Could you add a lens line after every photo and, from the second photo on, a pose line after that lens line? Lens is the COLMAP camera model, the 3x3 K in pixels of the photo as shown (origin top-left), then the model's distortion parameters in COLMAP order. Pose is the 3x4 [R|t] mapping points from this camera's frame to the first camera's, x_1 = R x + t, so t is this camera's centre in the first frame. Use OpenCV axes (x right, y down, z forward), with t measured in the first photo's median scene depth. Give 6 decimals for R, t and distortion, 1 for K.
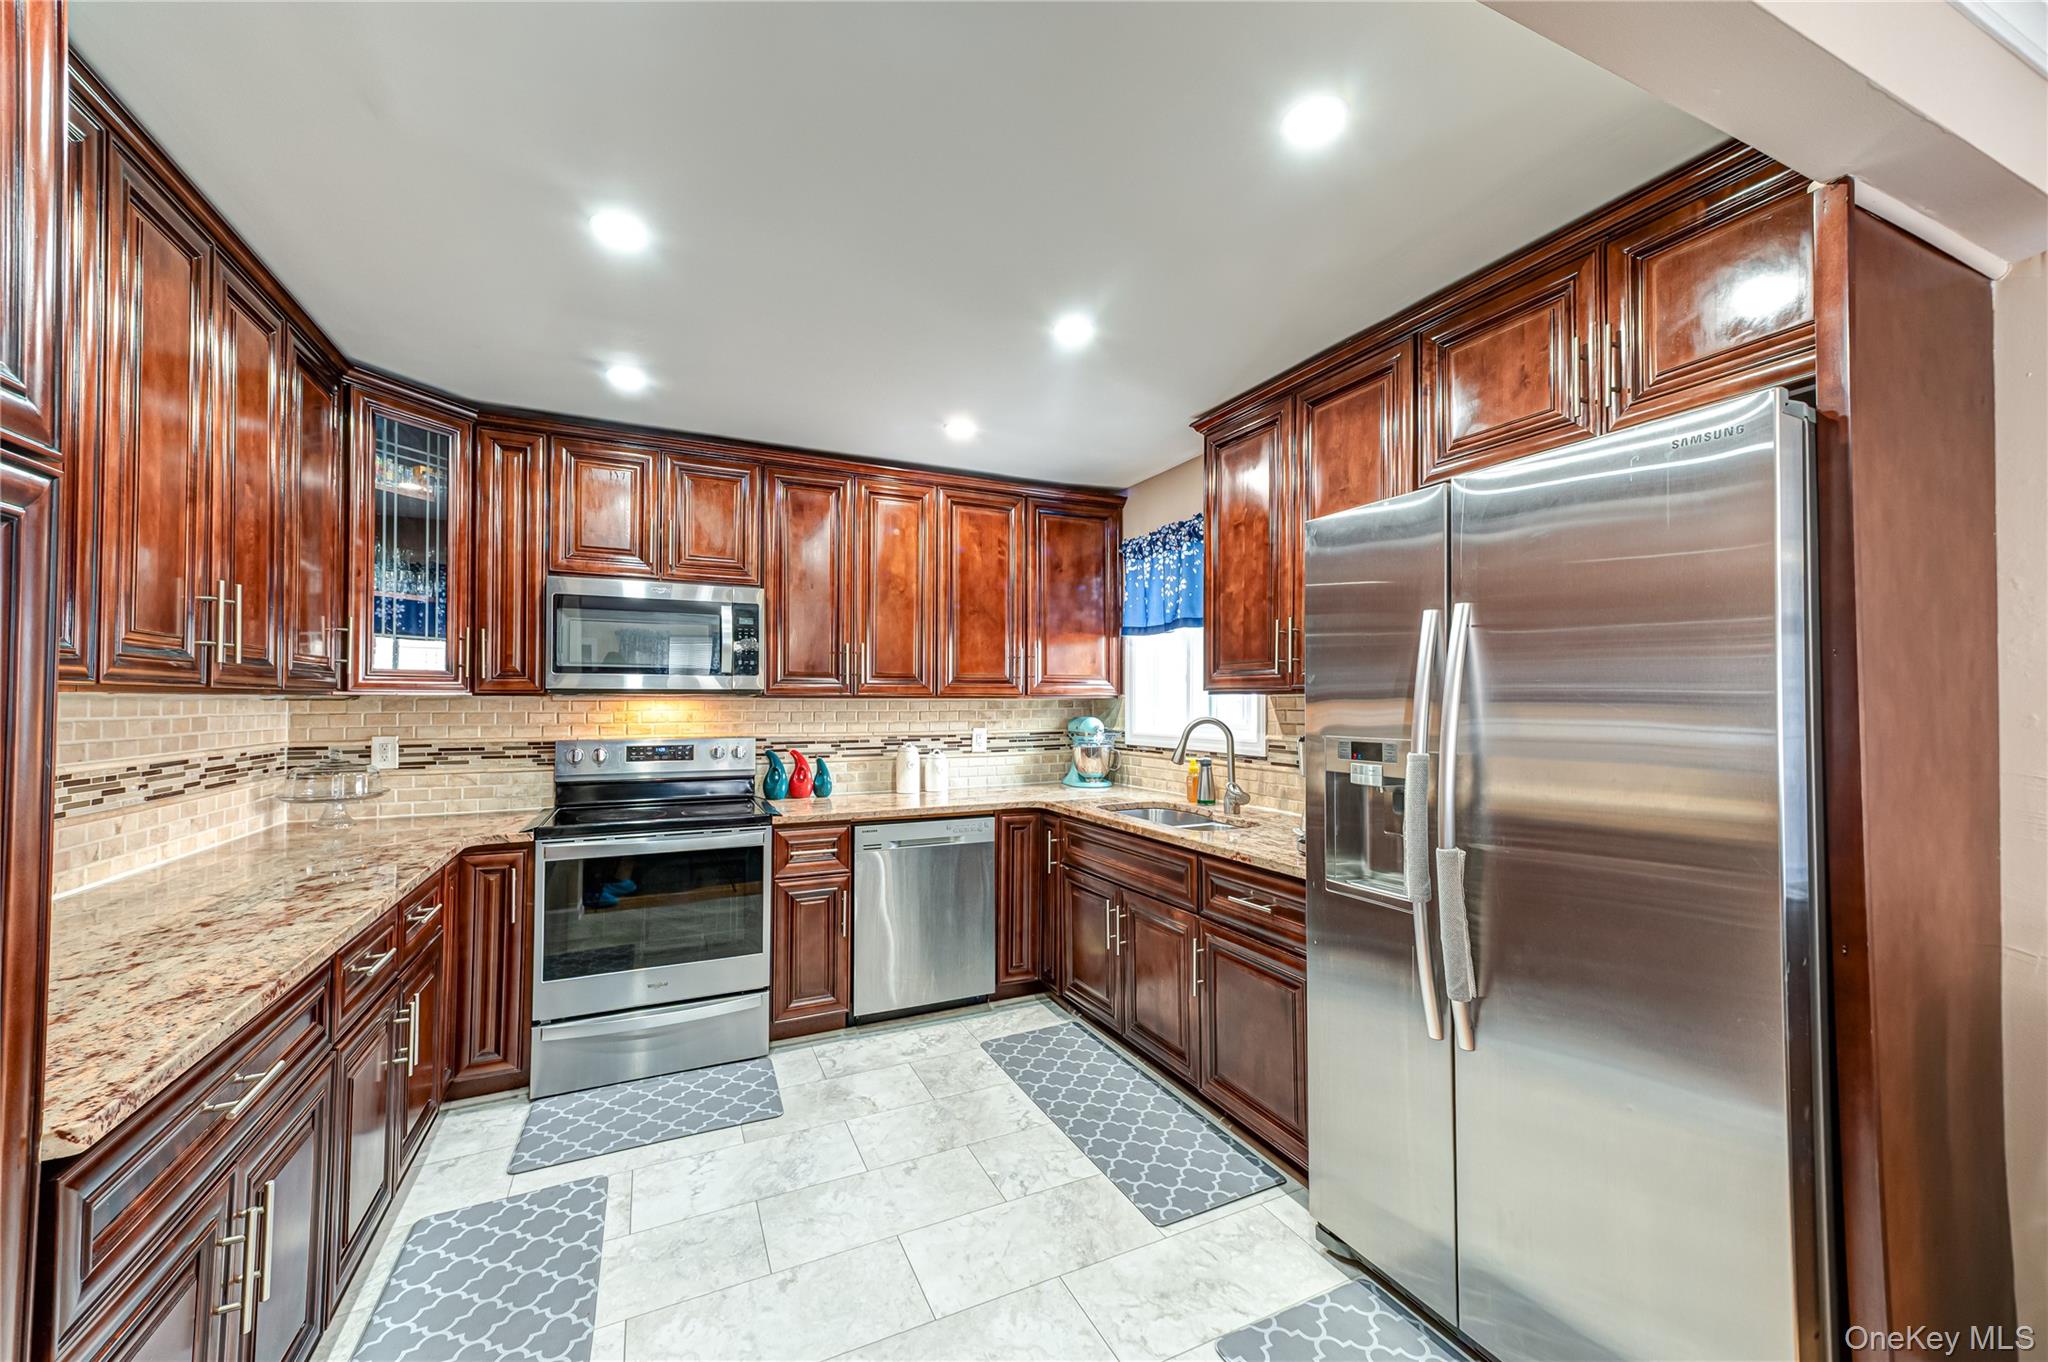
lens RADIAL K [[788.0, 0, 1012.2], [0, 788.0, 685.1], [0, 0, 1]] dist [0.015843, -0.000750]
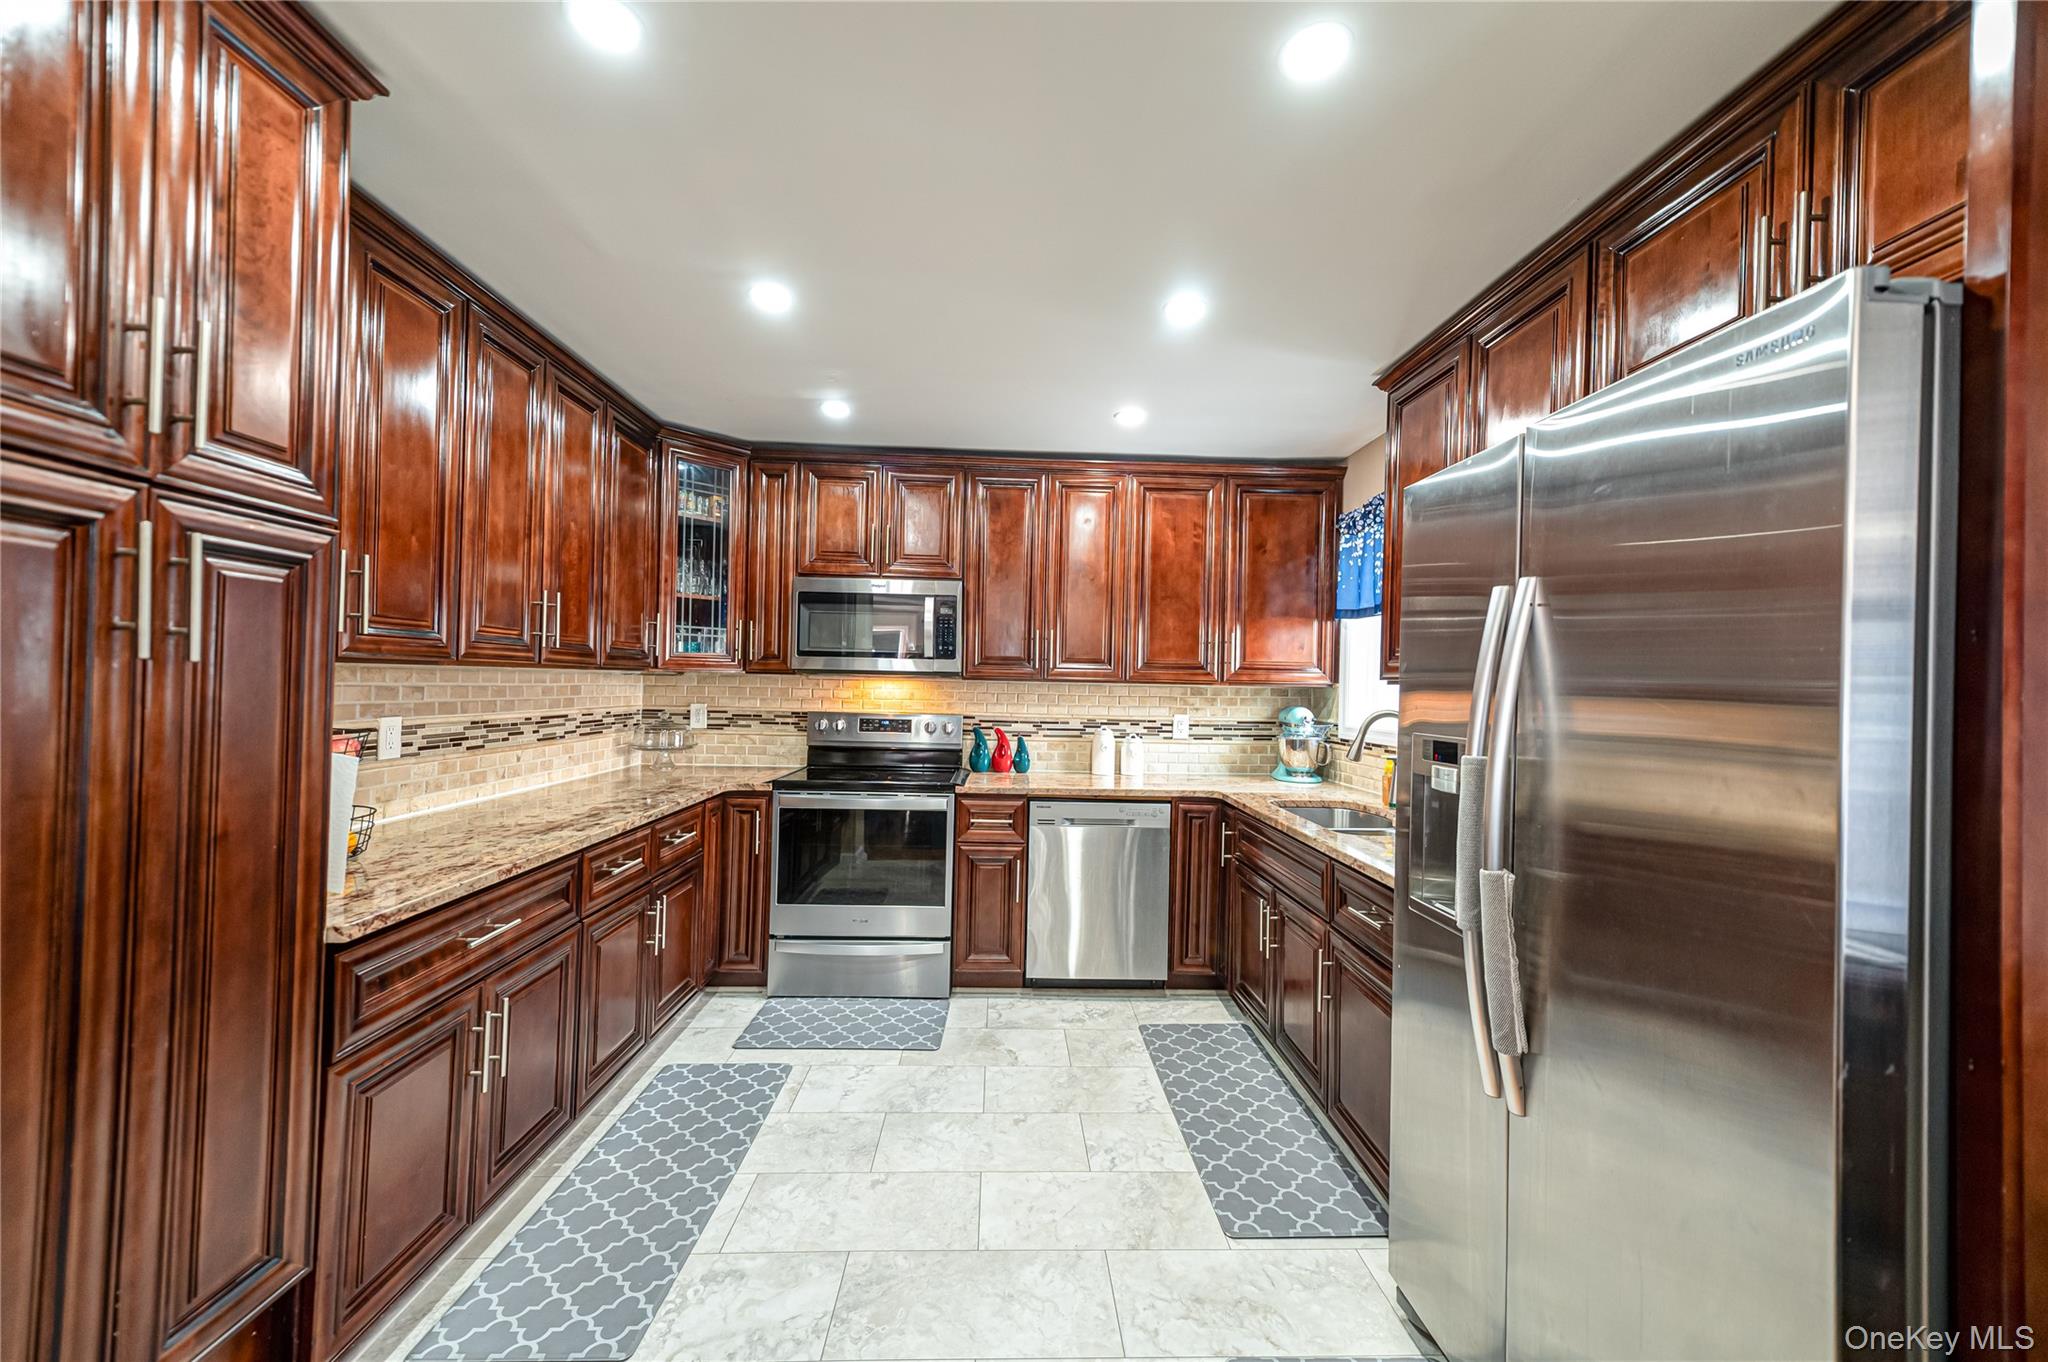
lens RADIAL K [[788.0, 0, 1016.0], [0, 788.0, 676.9], [0, 0, 1]] dist [0.015843, -0.000750]
pose [[0.917415, 0.016653, -0.397583, 0.248273], [-0.013531, 0.999852, 0.010656, -0.000744], [0.397701, -0.004396, 0.917504, 0.015607]]
